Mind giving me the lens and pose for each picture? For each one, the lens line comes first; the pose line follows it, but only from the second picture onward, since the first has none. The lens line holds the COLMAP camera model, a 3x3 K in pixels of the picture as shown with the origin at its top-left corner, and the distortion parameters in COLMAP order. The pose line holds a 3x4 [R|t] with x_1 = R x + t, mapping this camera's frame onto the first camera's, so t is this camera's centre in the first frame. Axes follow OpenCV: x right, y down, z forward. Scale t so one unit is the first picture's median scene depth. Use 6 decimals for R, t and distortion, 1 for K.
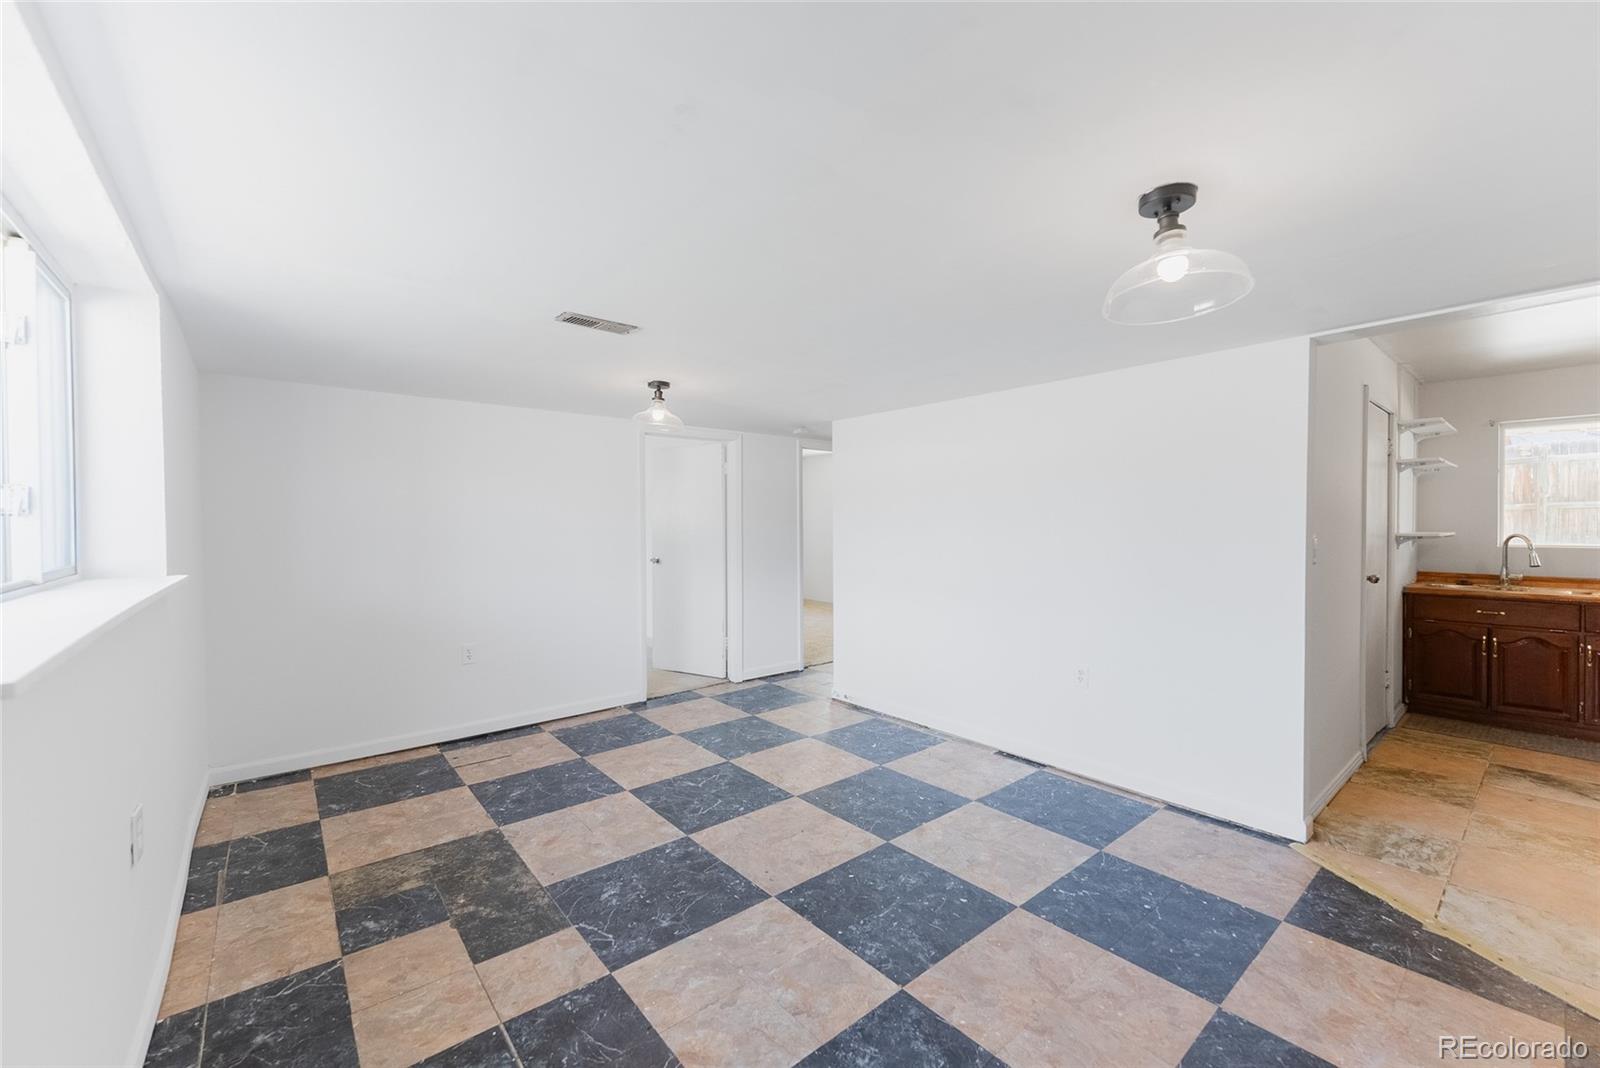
lens RADIAL K [[637.6, 0, 800.2], [0, 637.6, 532.7], [0, 0, 1]] dist [0.000695, -0.000447]
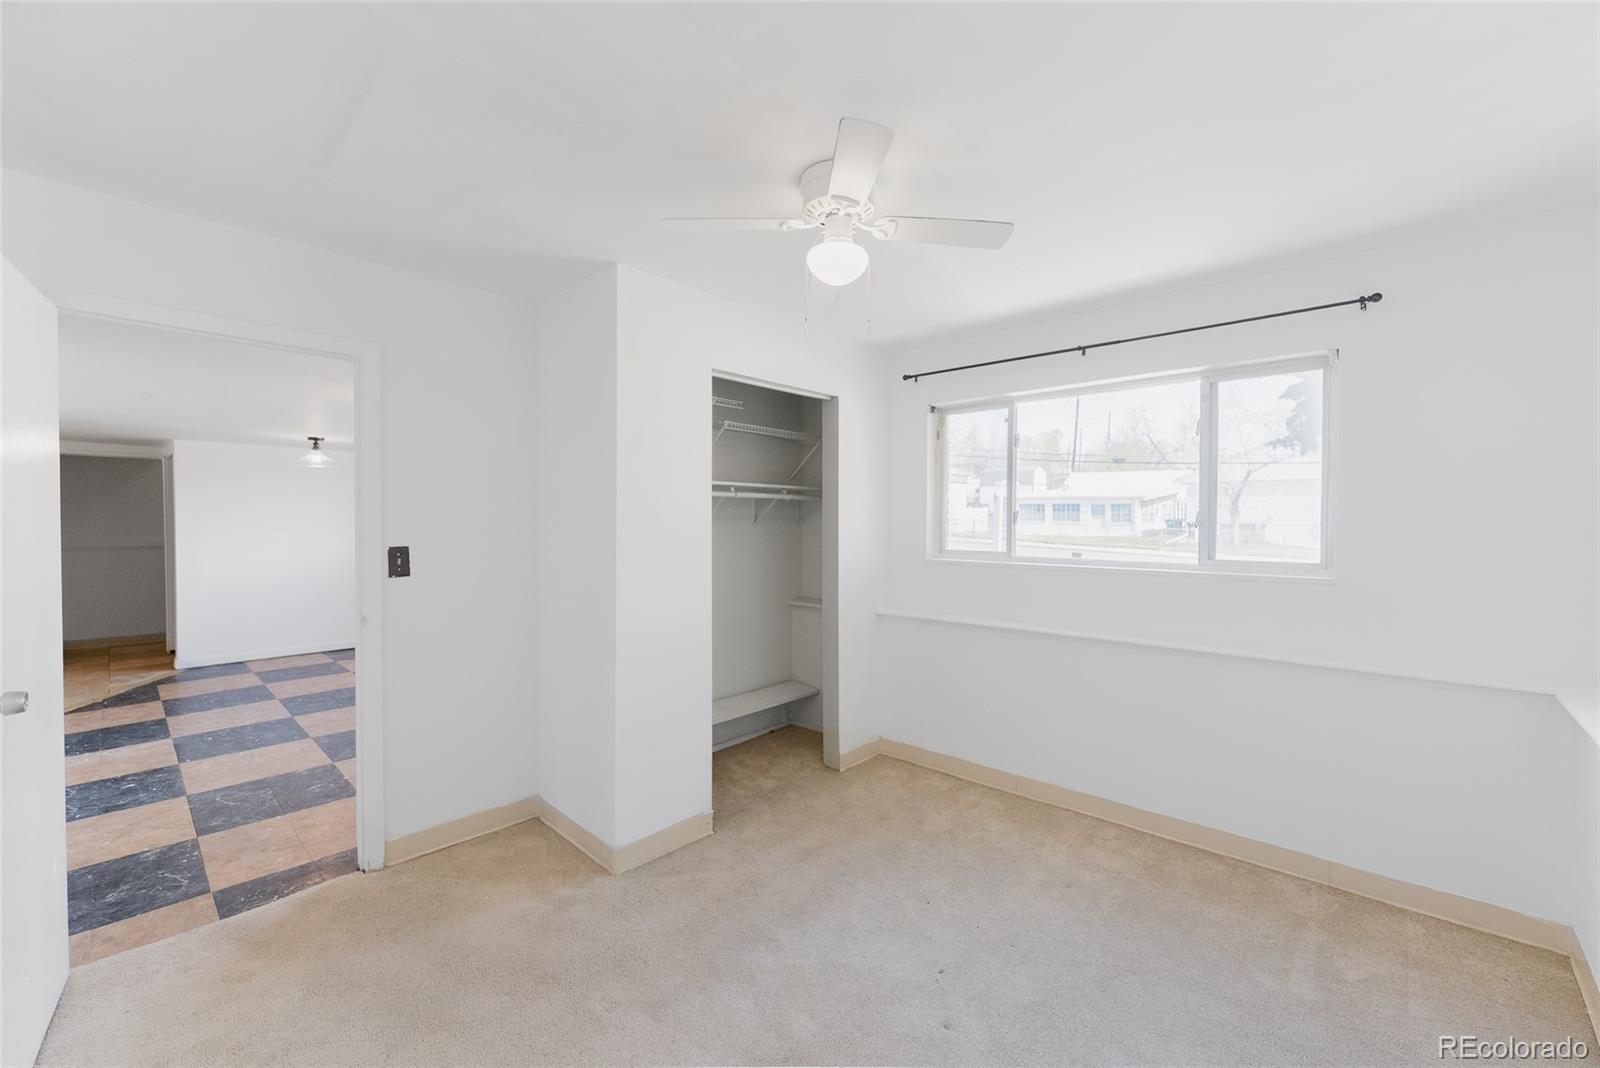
lens RADIAL K [[637.6, 0, 803.3], [0, 637.6, 531.6], [0, 0, 1]] dist [0.000695, -0.000447]
pose [[-0.991148, 0.001072, -0.132757, -0.818105], [-0.003766, 0.999338, 0.036185, -0.057738], [0.132707, 0.036365, -0.990488, 2.370563]]
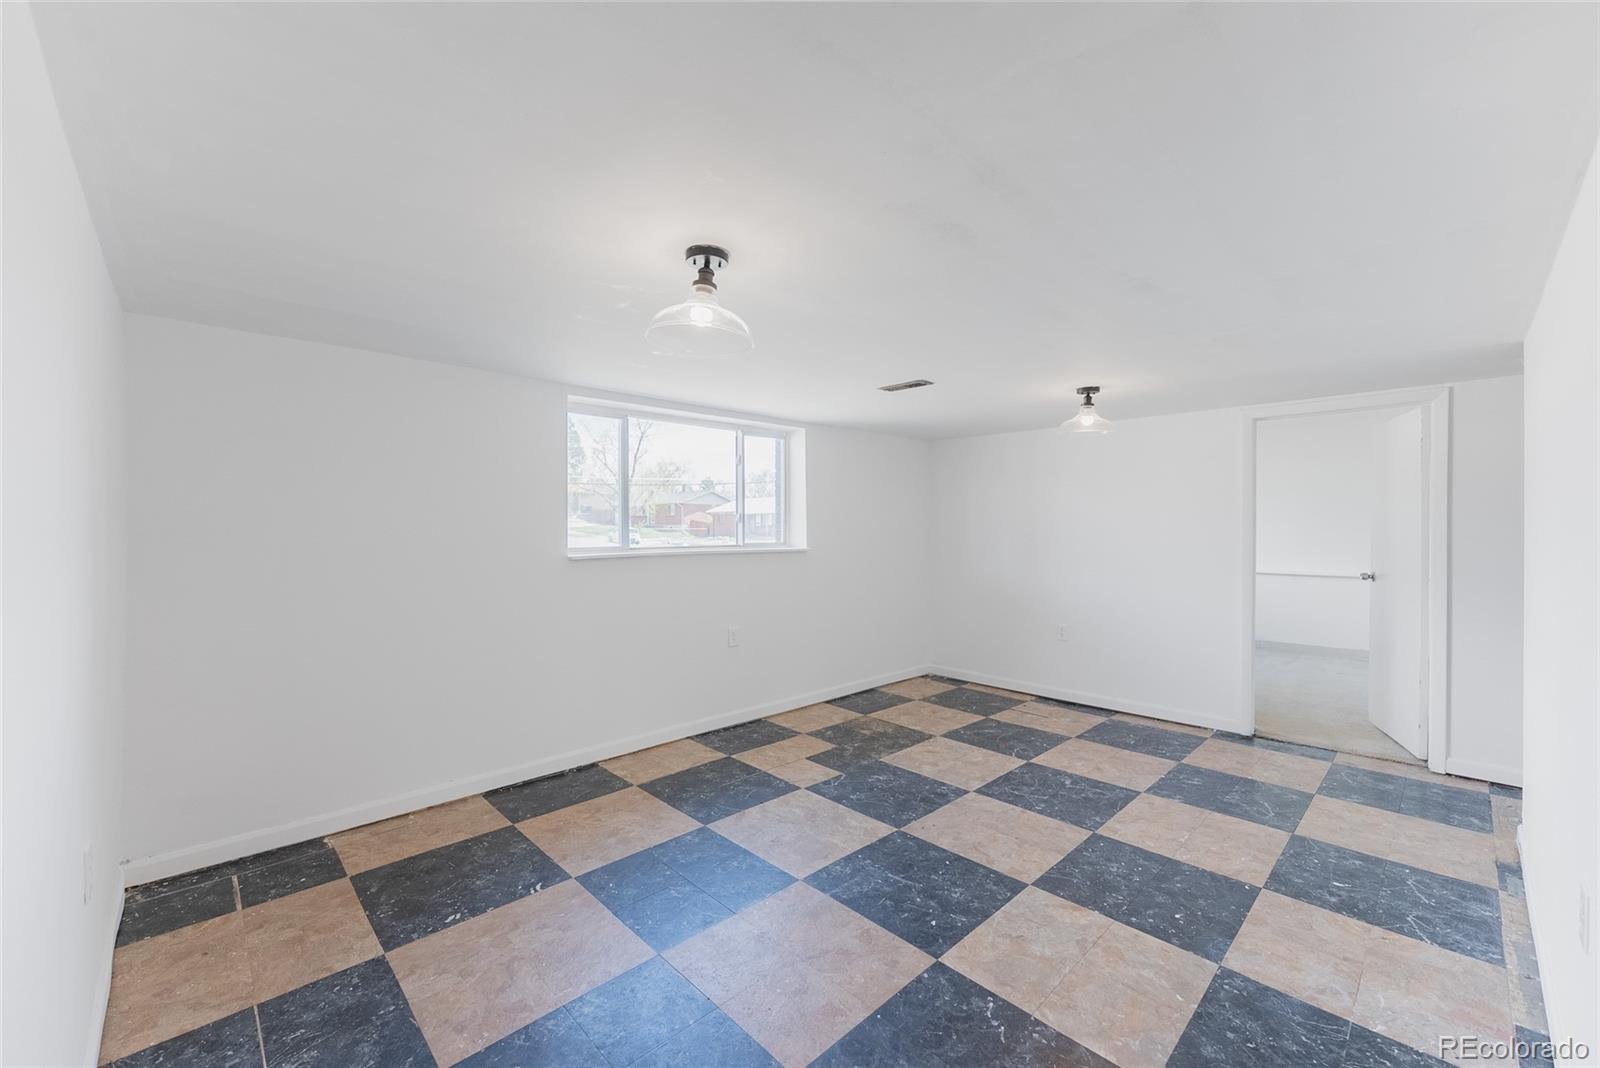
lens RADIAL K [[637.6, 0, 800.5], [0, 637.6, 527.0], [0, 0, 1]] dist [0.000695, -0.000447]
pose [[0.074687, 0.004295, -0.997198, 0.837241], [-0.016768, 0.999855, 0.003050, -0.009663], [0.997066, 0.016493, 0.074748, 0.508518]]
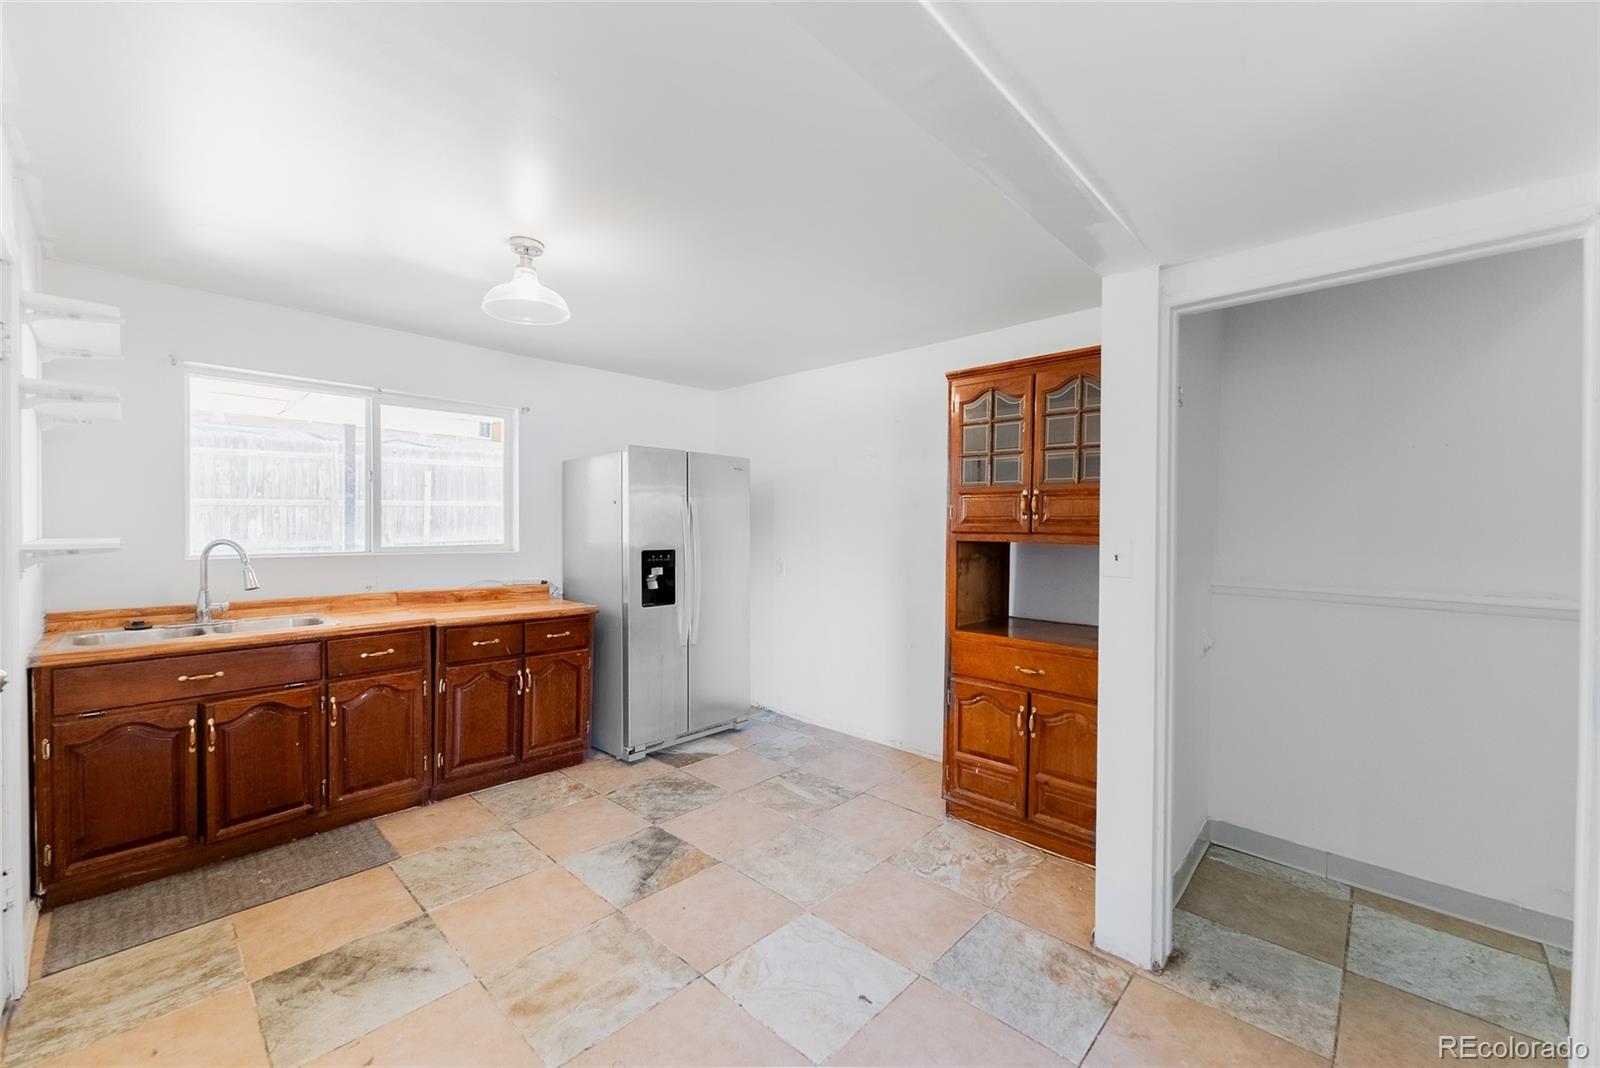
lens RADIAL K [[637.6, 0, 797.9], [0, 637.6, 531.4], [0, 0, 1]] dist [0.000695, -0.000447]
pose [[-0.120567, -0.013695, 0.992611, 0.565379], [0.009157, 0.999847, 0.014907, -0.013491], [-0.992663, 0.010886, -0.120423, 0.675822]]
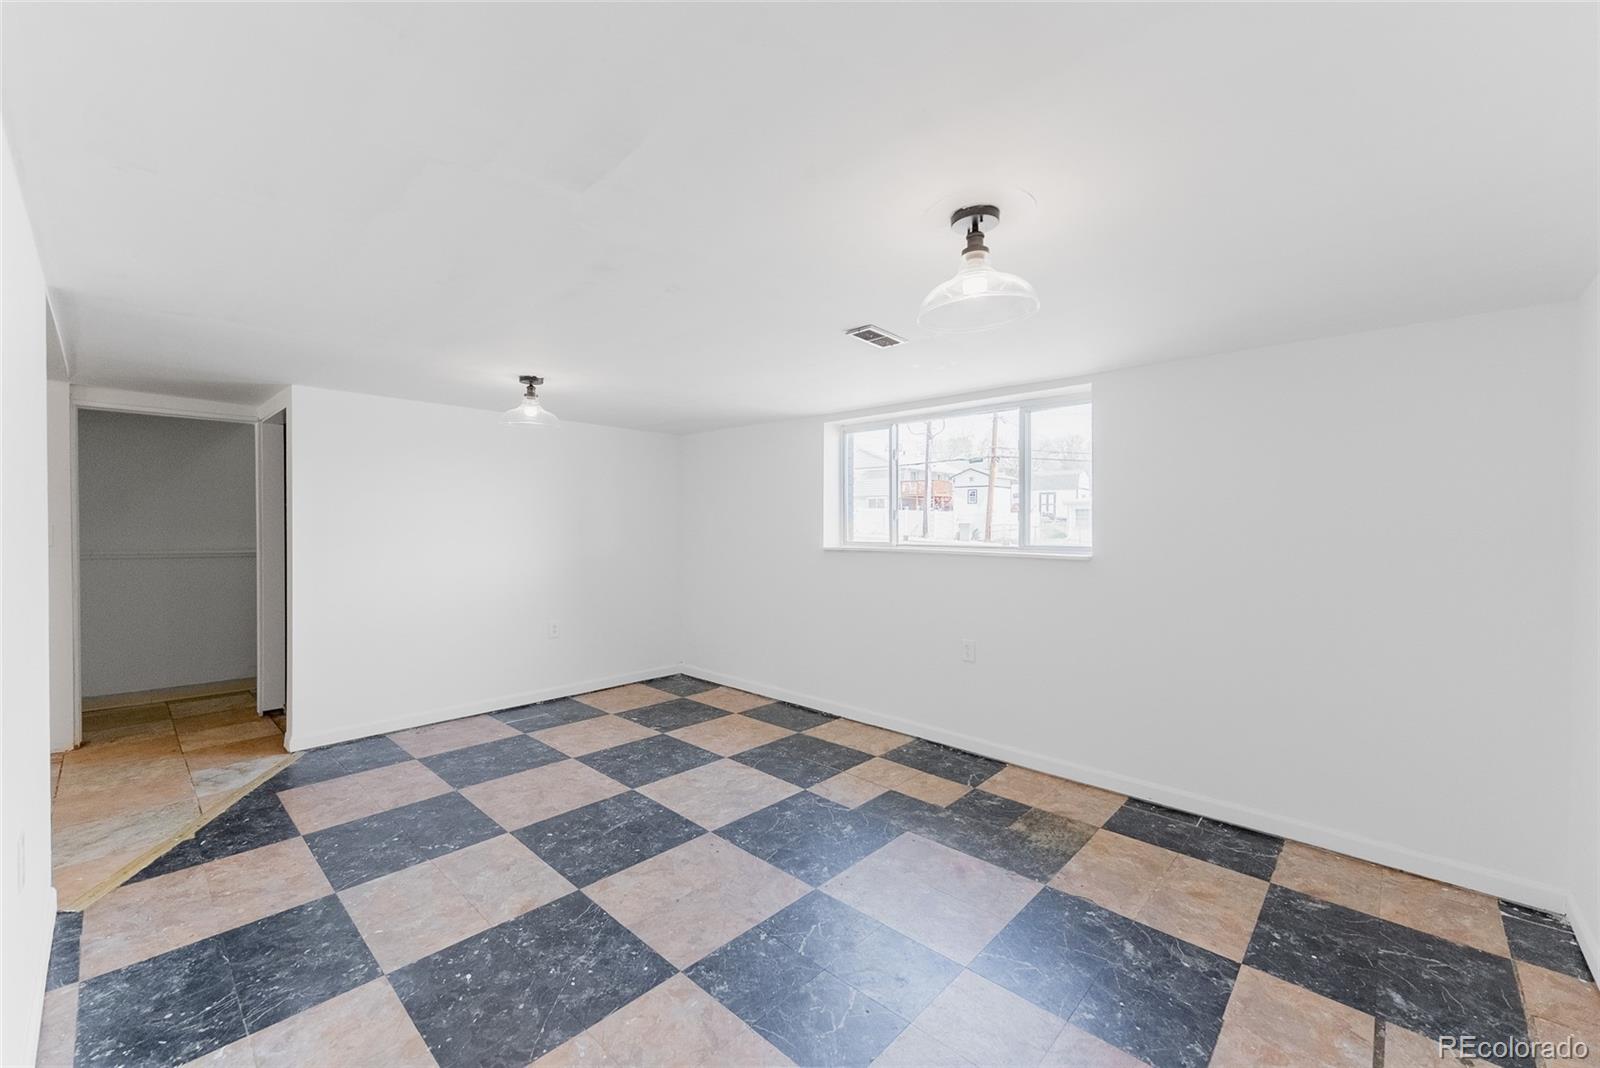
lens RADIAL K [[637.6, 0, 801.2], [0, 637.6, 534.0], [0, 0, 1]] dist [0.000695, -0.000447]
pose [[-0.991716, -0.001341, -0.128442, -0.041338], [-0.004978, 0.999596, 0.028000, -0.018573], [0.128353, 0.028408, -0.991322, 1.577485]]
